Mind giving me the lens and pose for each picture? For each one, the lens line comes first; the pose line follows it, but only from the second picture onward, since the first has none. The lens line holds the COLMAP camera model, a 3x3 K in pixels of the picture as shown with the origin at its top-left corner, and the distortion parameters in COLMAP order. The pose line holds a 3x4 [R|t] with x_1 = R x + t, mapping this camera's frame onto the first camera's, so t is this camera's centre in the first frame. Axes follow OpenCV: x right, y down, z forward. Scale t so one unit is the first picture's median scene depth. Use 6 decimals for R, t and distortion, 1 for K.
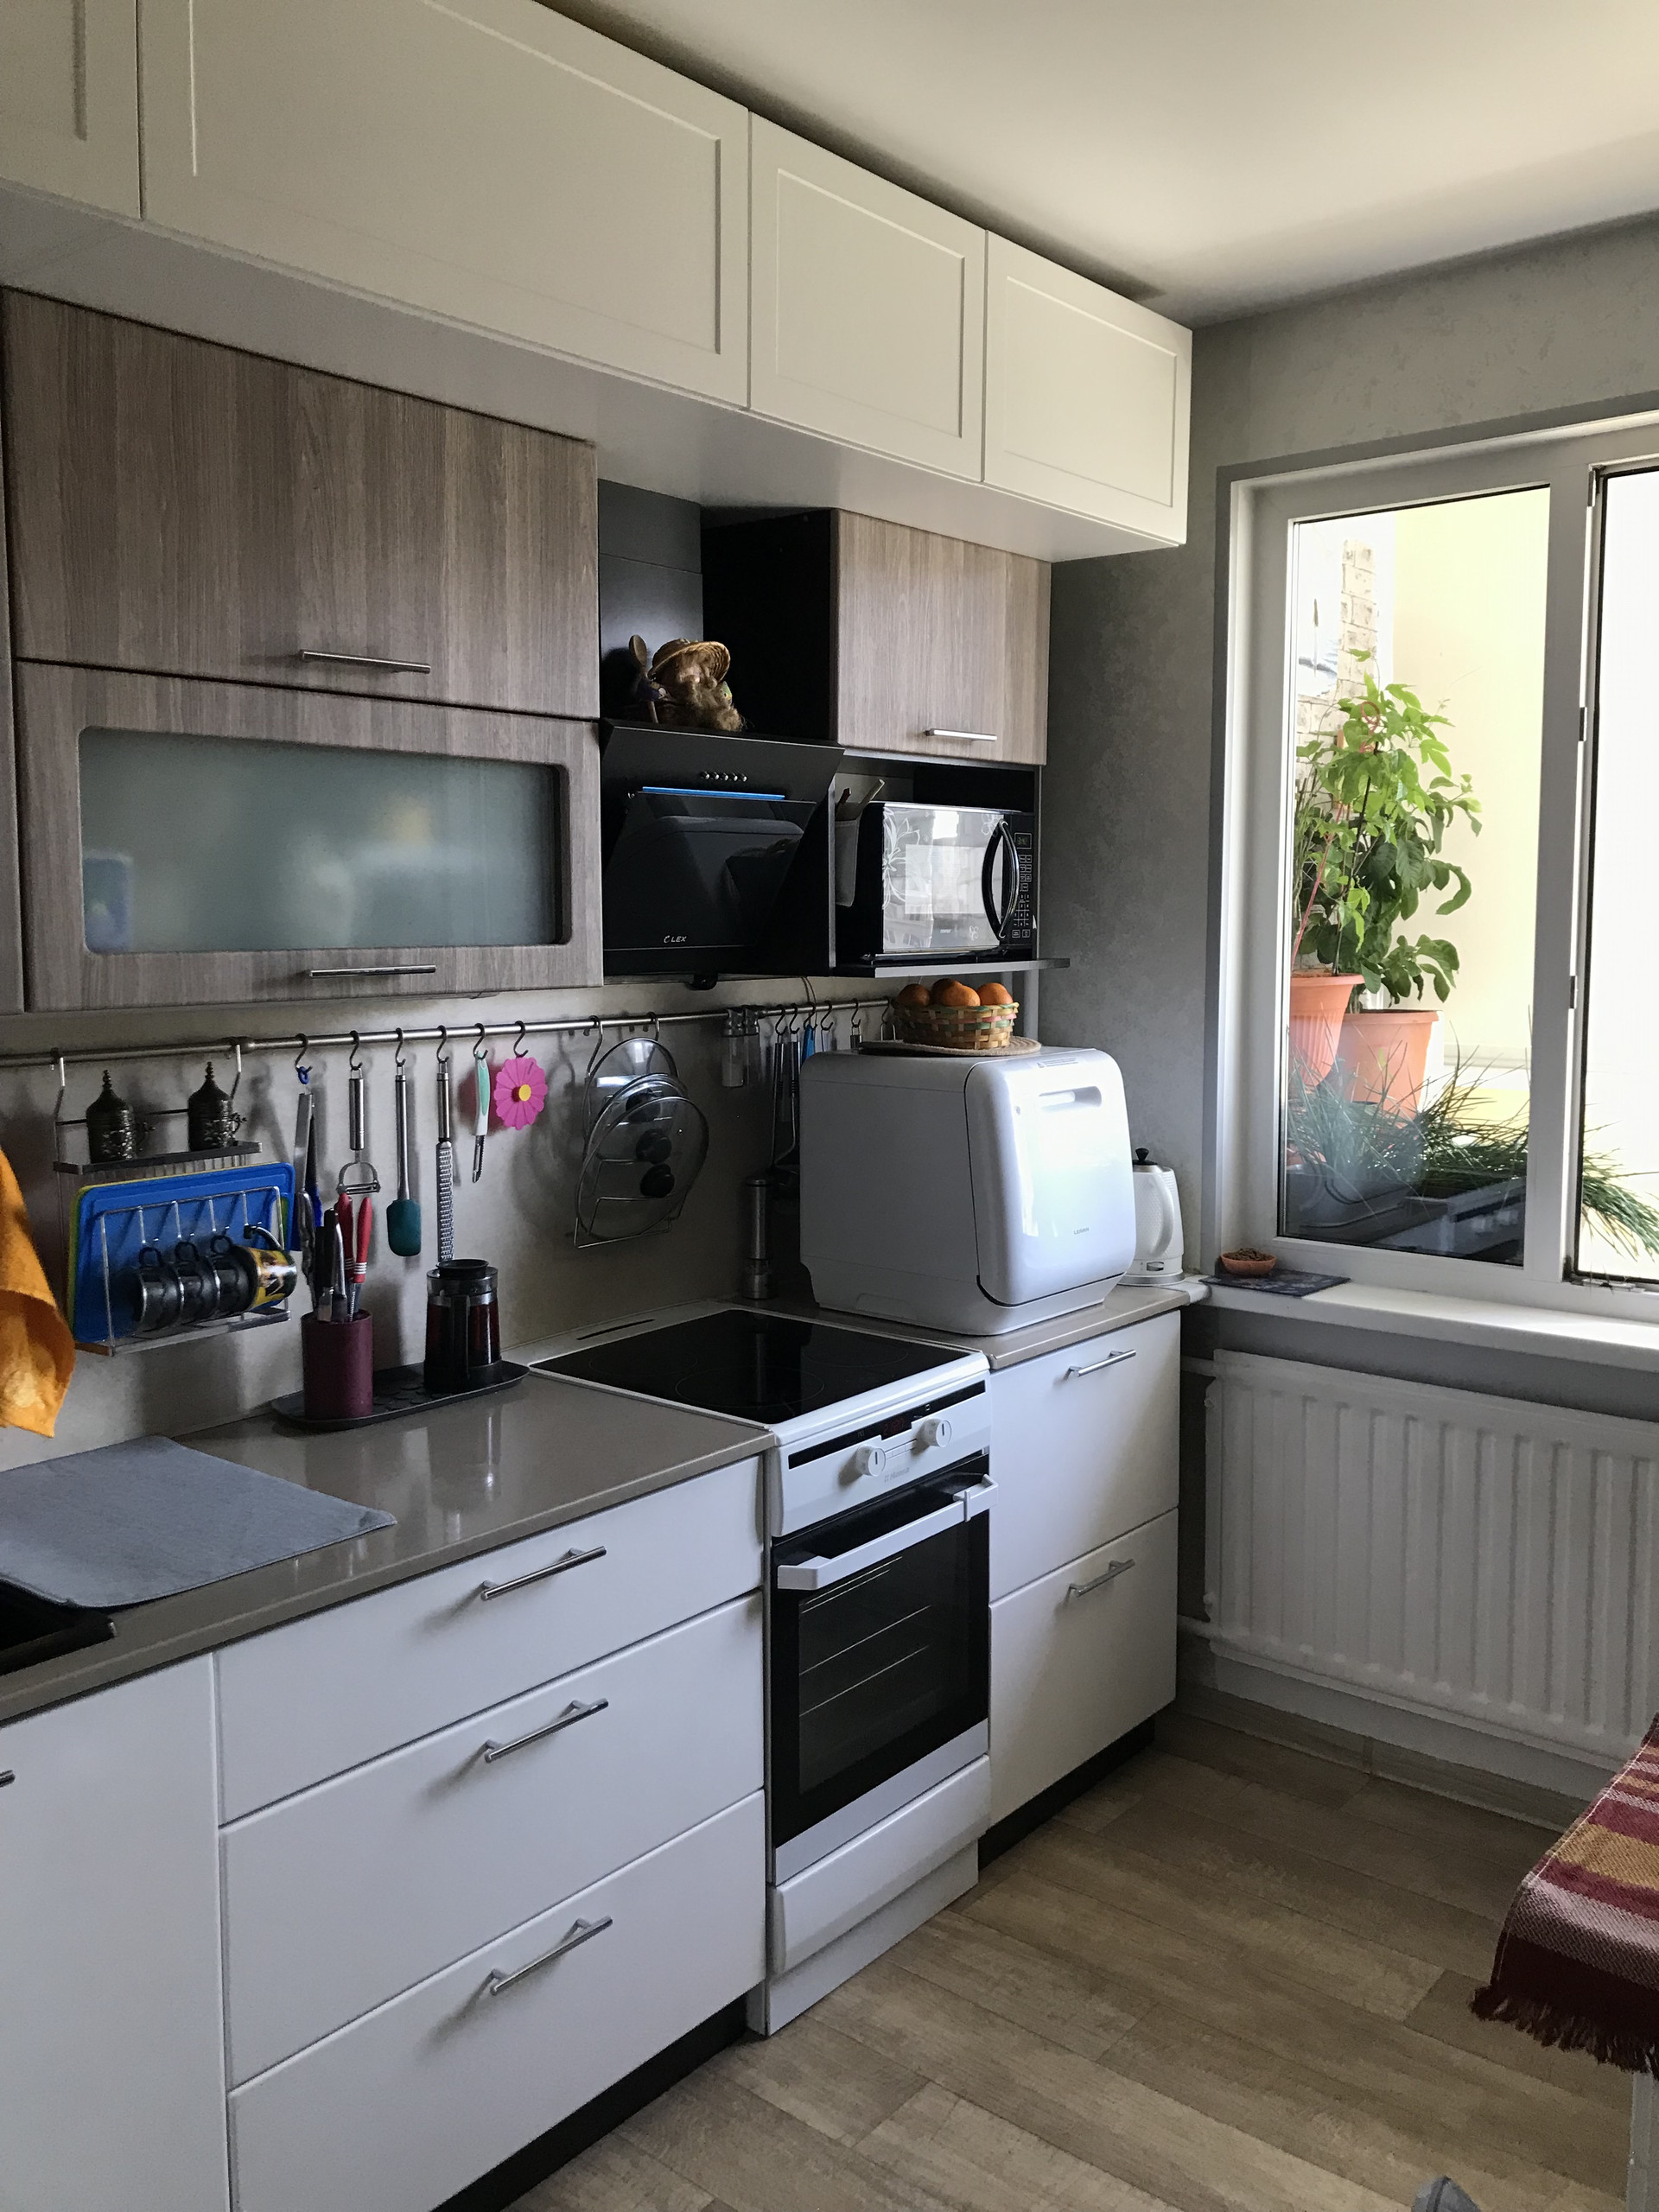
lens RADIAL K [[1845.5, 0, 829.5], [0, 1845.5, 1106.0], [0, 0, 1]] dist [0.064612, -0.058879]
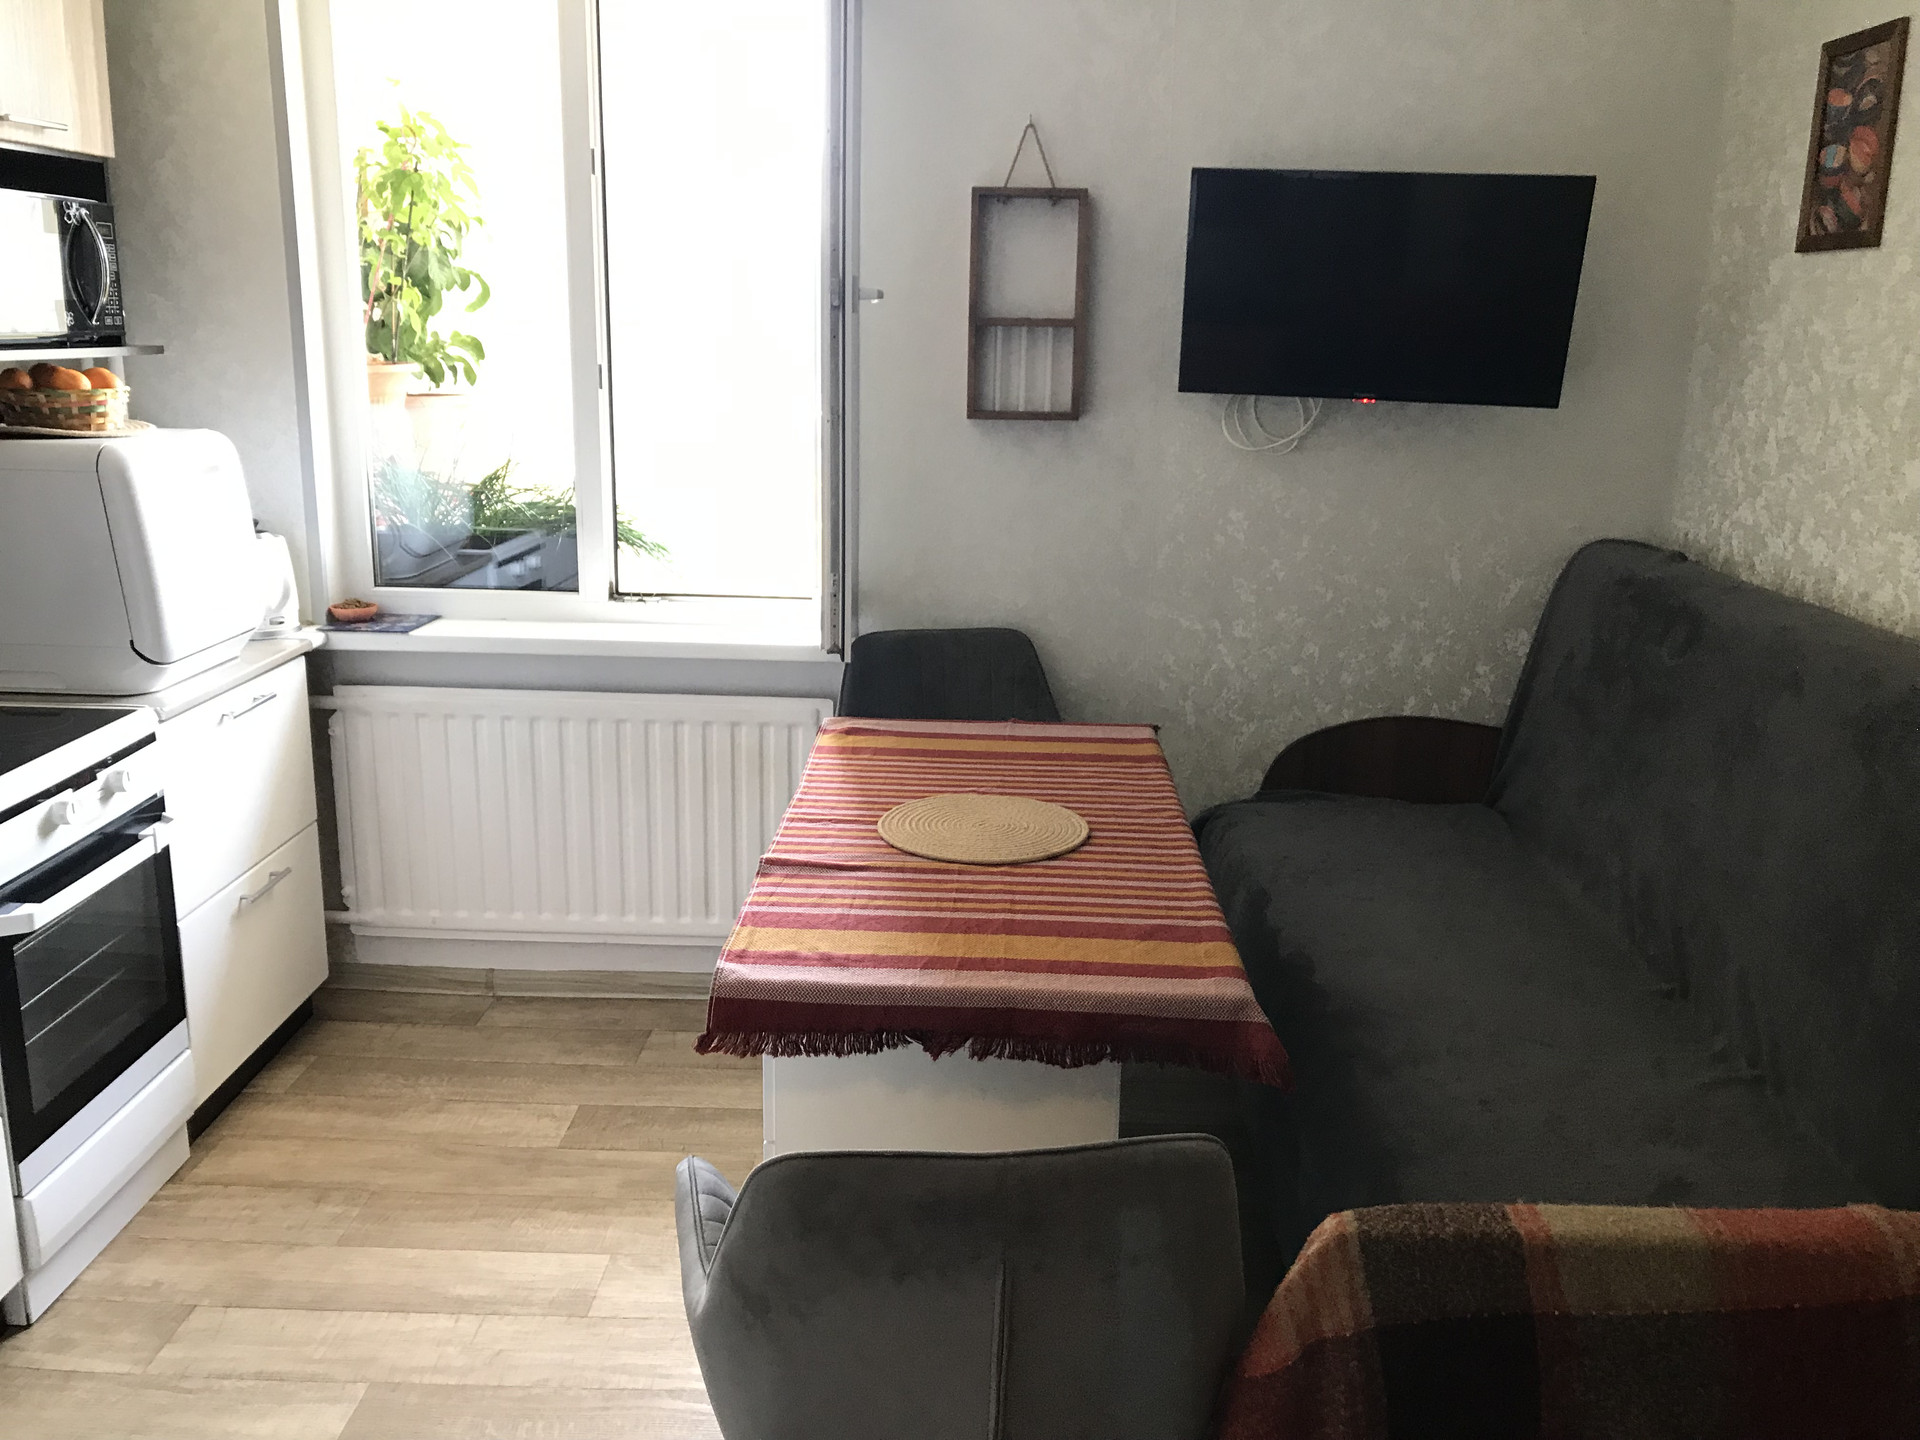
lens RADIAL K [[1601.8, 0, 959.5], [0, 1601.8, 709.2], [0, 0, 1]] dist [0.064612, -0.058879]
pose [[0.790900, -0.128595, 0.598281, -0.104991], [0.045011, 0.987247, 0.152698, 0.007129], [-0.610287, -0.093839, 0.786603, -0.061205]]
